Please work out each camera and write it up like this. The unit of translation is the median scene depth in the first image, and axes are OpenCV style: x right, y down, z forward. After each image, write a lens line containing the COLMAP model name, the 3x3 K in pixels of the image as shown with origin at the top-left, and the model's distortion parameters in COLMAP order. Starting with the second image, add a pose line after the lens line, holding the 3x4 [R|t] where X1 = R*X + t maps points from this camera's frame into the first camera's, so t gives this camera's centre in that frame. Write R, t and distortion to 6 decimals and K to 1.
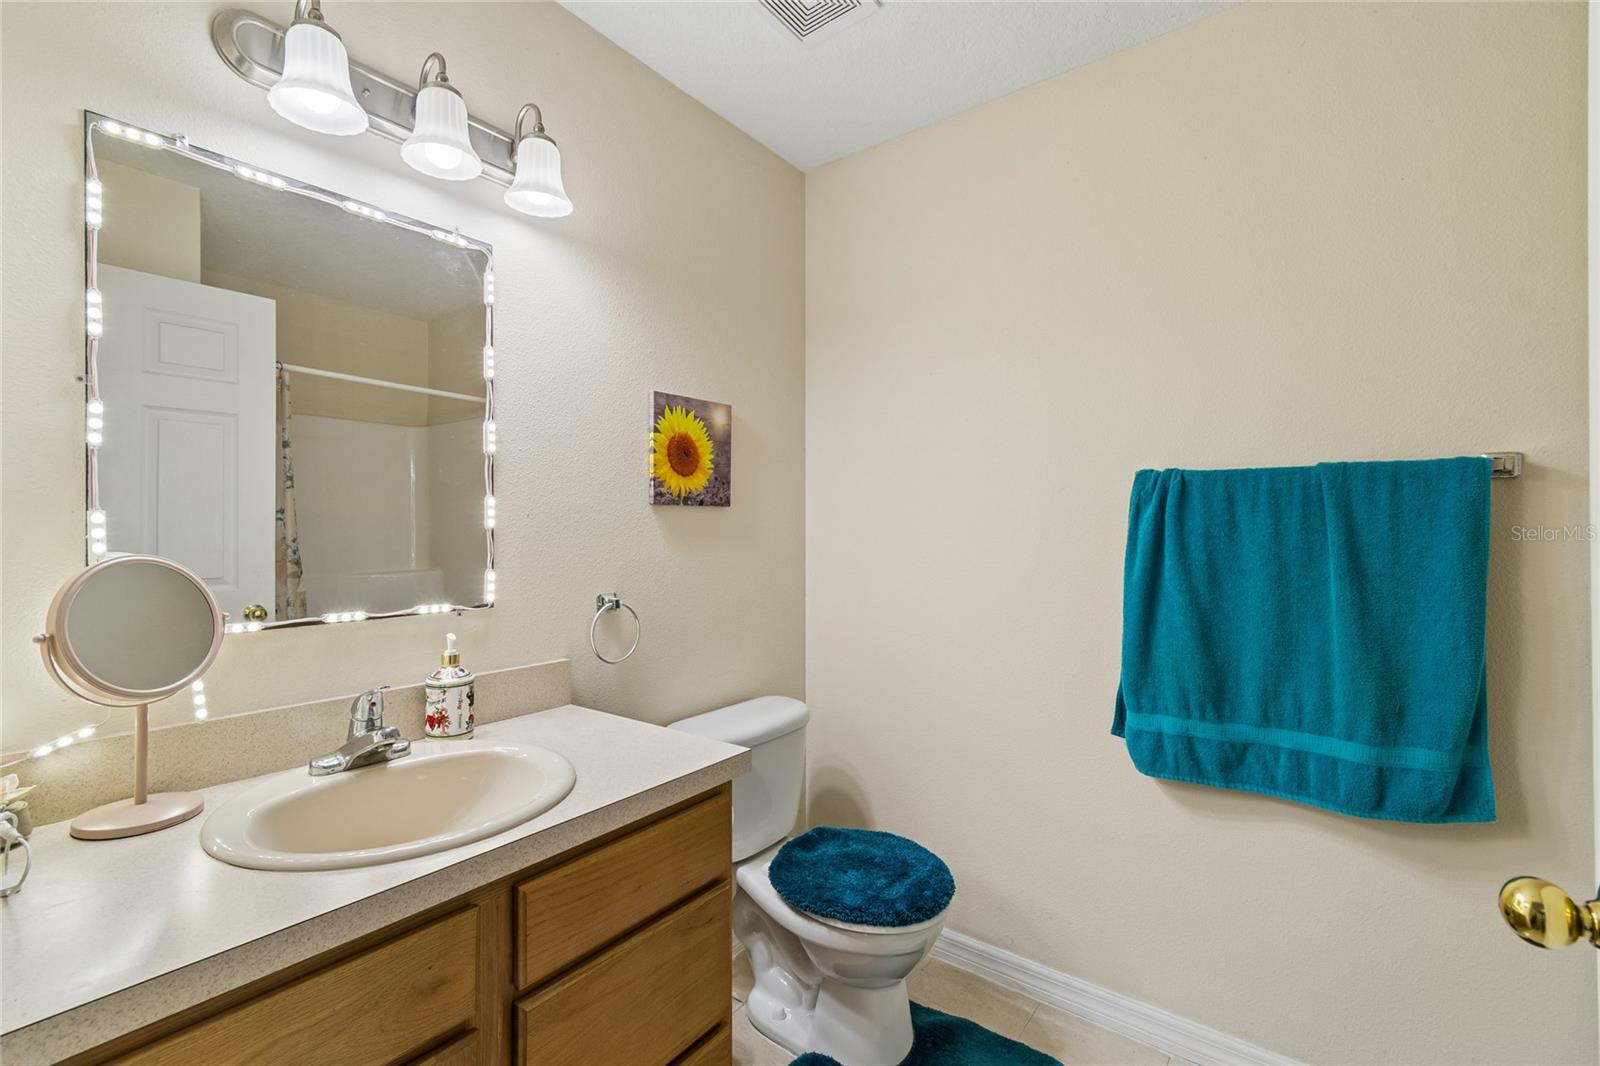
lens RADIAL K [[704.1, 0, 796.5], [0, 704.1, 525.9], [0, 0, 1]] dist [-0.002796, 0.001000]
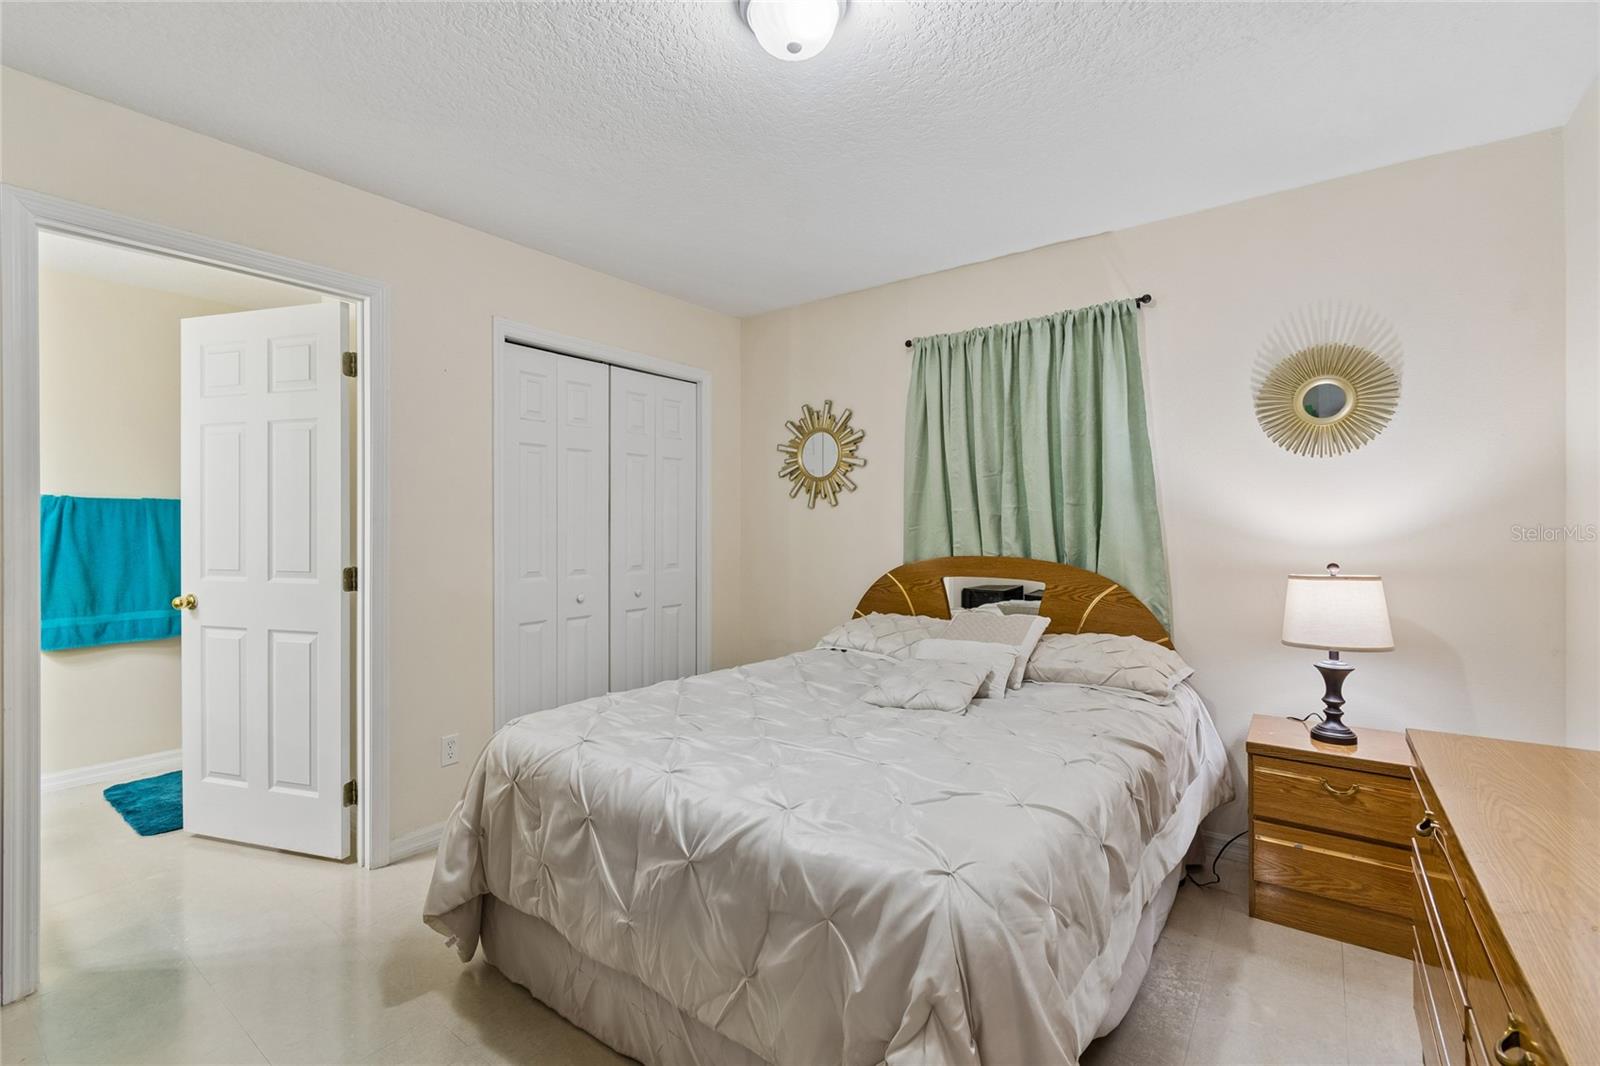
lens RADIAL K [[704.1, 0, 803.2], [0, 704.1, 523.4], [0, 0, 1]] dist [-0.002796, 0.001000]
pose [[-0.037878, 0.004198, 0.999274, -1.635504], [-0.000463, 0.999991, -0.004218, 0.006475], [-0.999282, -0.000622, -0.037876, -1.089291]]
